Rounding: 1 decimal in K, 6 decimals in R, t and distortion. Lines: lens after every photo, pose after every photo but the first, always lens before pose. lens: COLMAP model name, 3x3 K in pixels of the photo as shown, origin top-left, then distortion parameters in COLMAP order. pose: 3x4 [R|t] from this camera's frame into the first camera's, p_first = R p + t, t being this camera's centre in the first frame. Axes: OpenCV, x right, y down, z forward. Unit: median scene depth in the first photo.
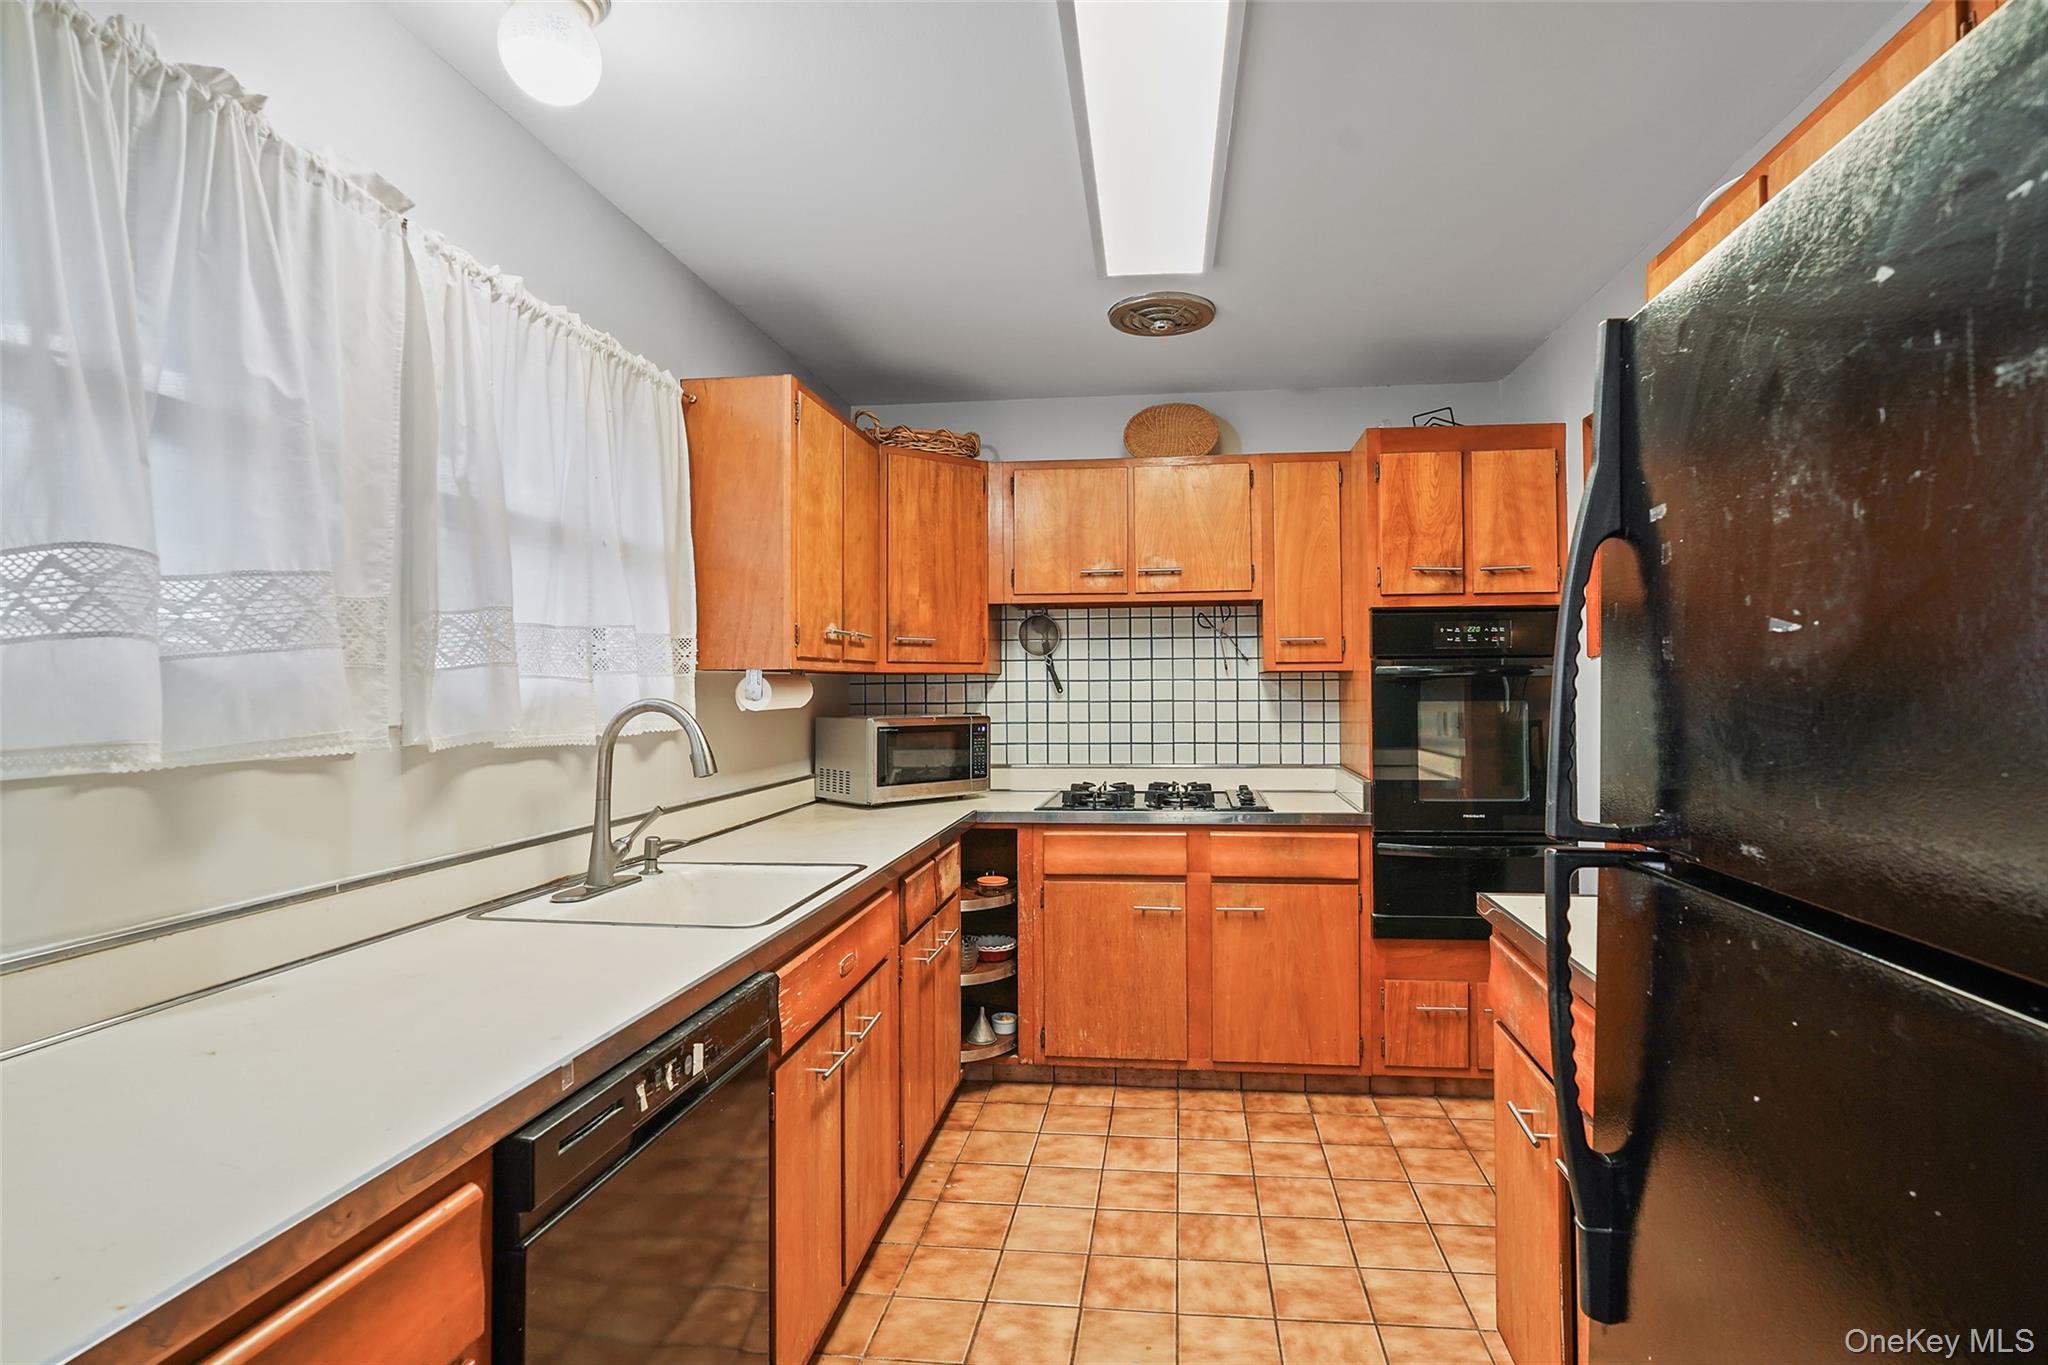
lens RADIAL K [[1009.8, 0, 1024.0], [0, 1009.8, 682.5], [0, 0, 1]] dist [-0.004347, 0.001383]
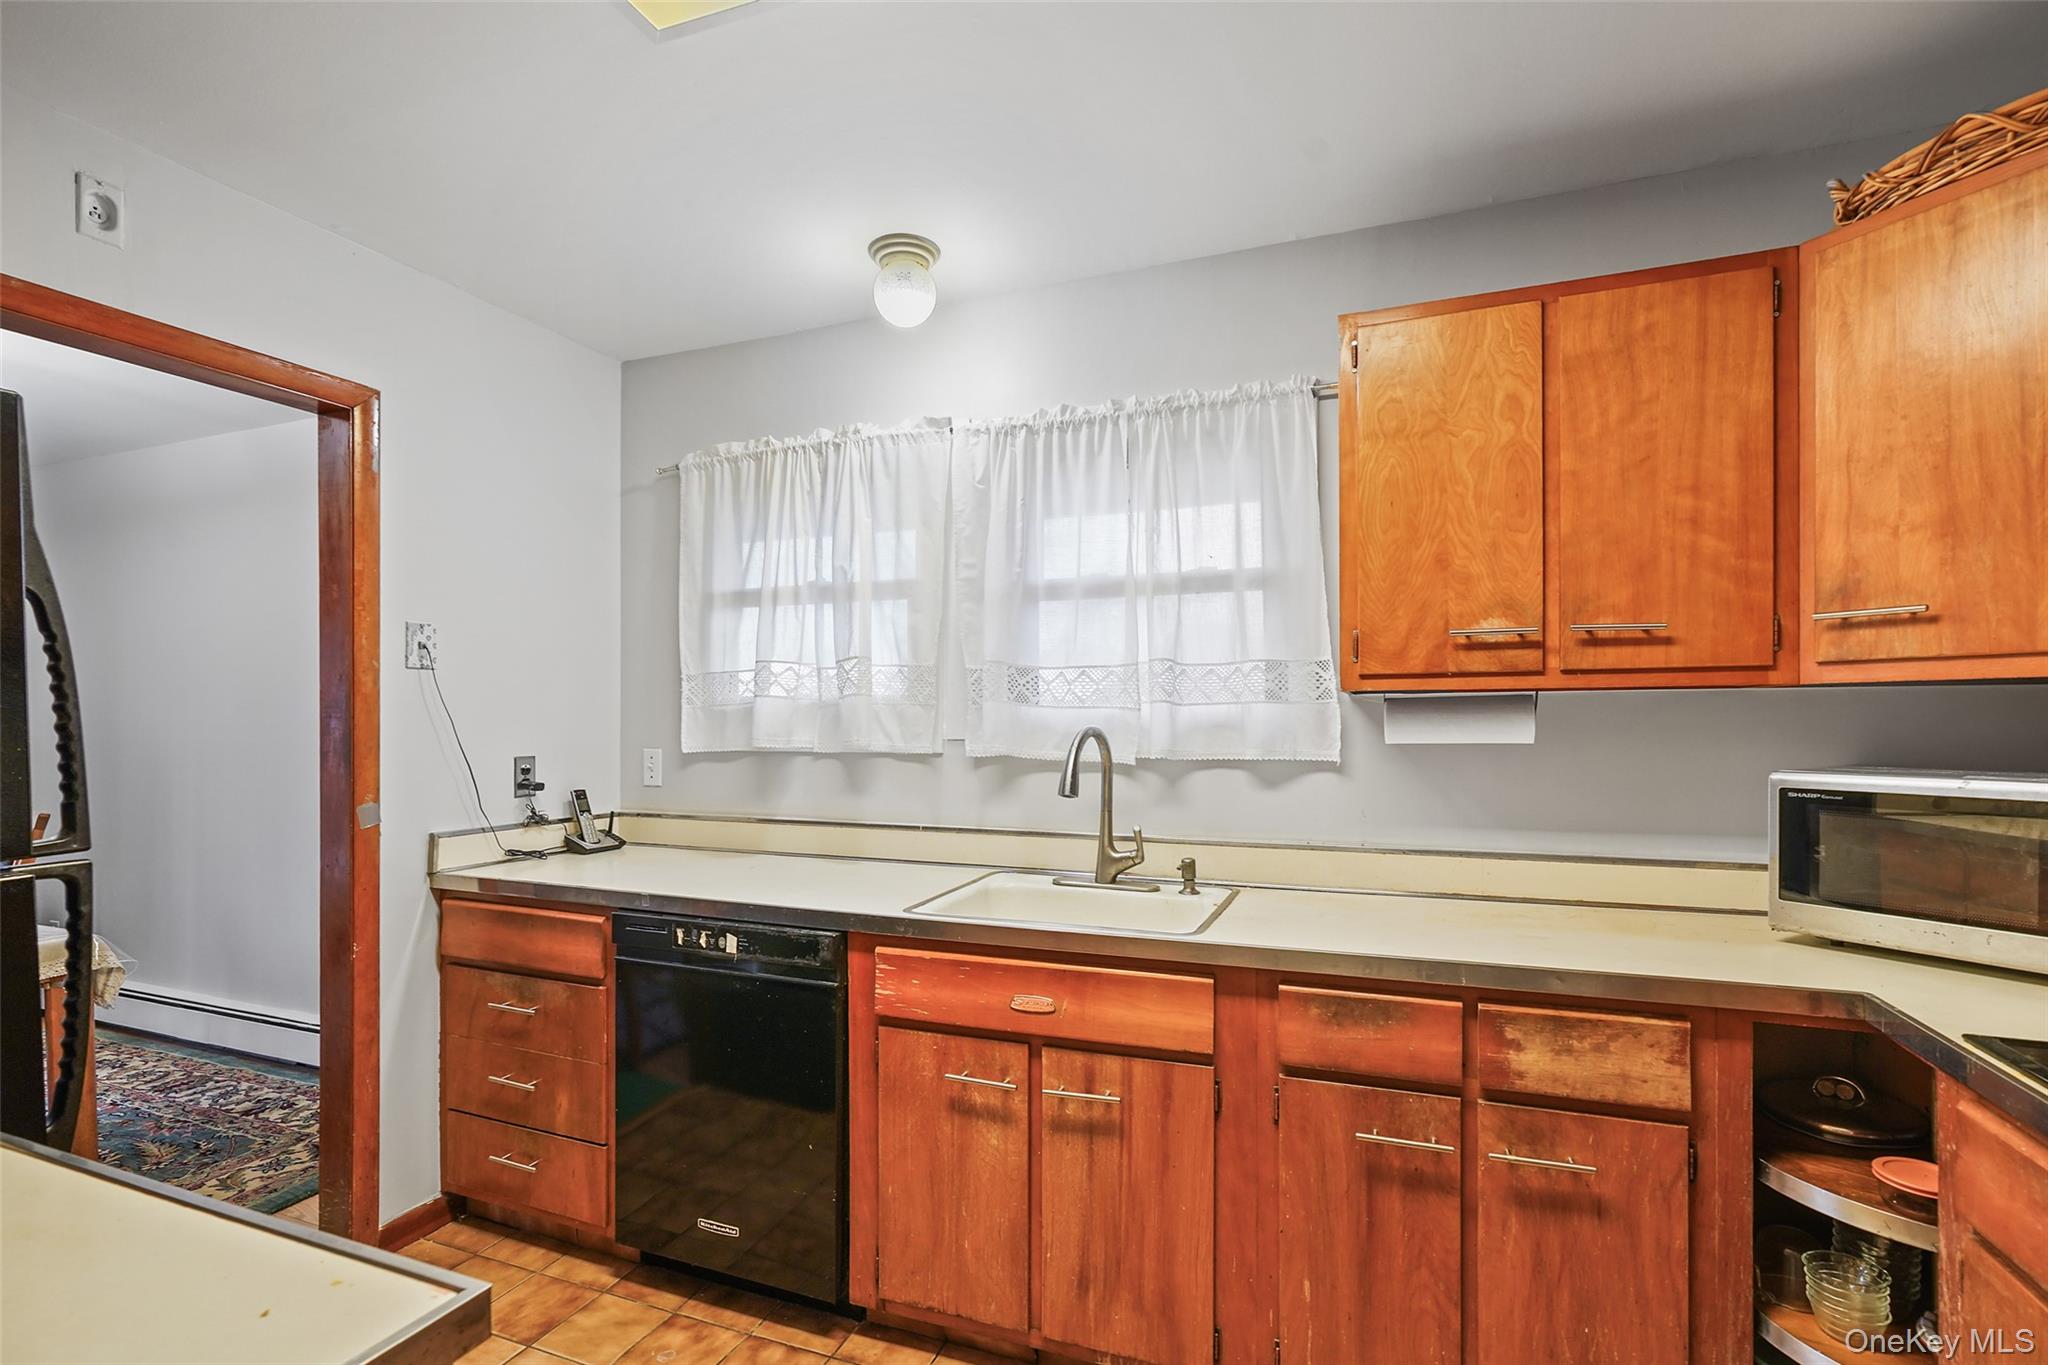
lens RADIAL K [[948.9, 0, 1024.1], [0, 948.9, 718.9], [0, 0, 1]] dist [0.001526, 0.000162]
pose [[-0.228636, 0.006269, -0.973492, 0.897825], [0.008022, 0.999957, 0.004556, 0.004284], [0.973479, -0.006767, -0.228676, 1.535781]]
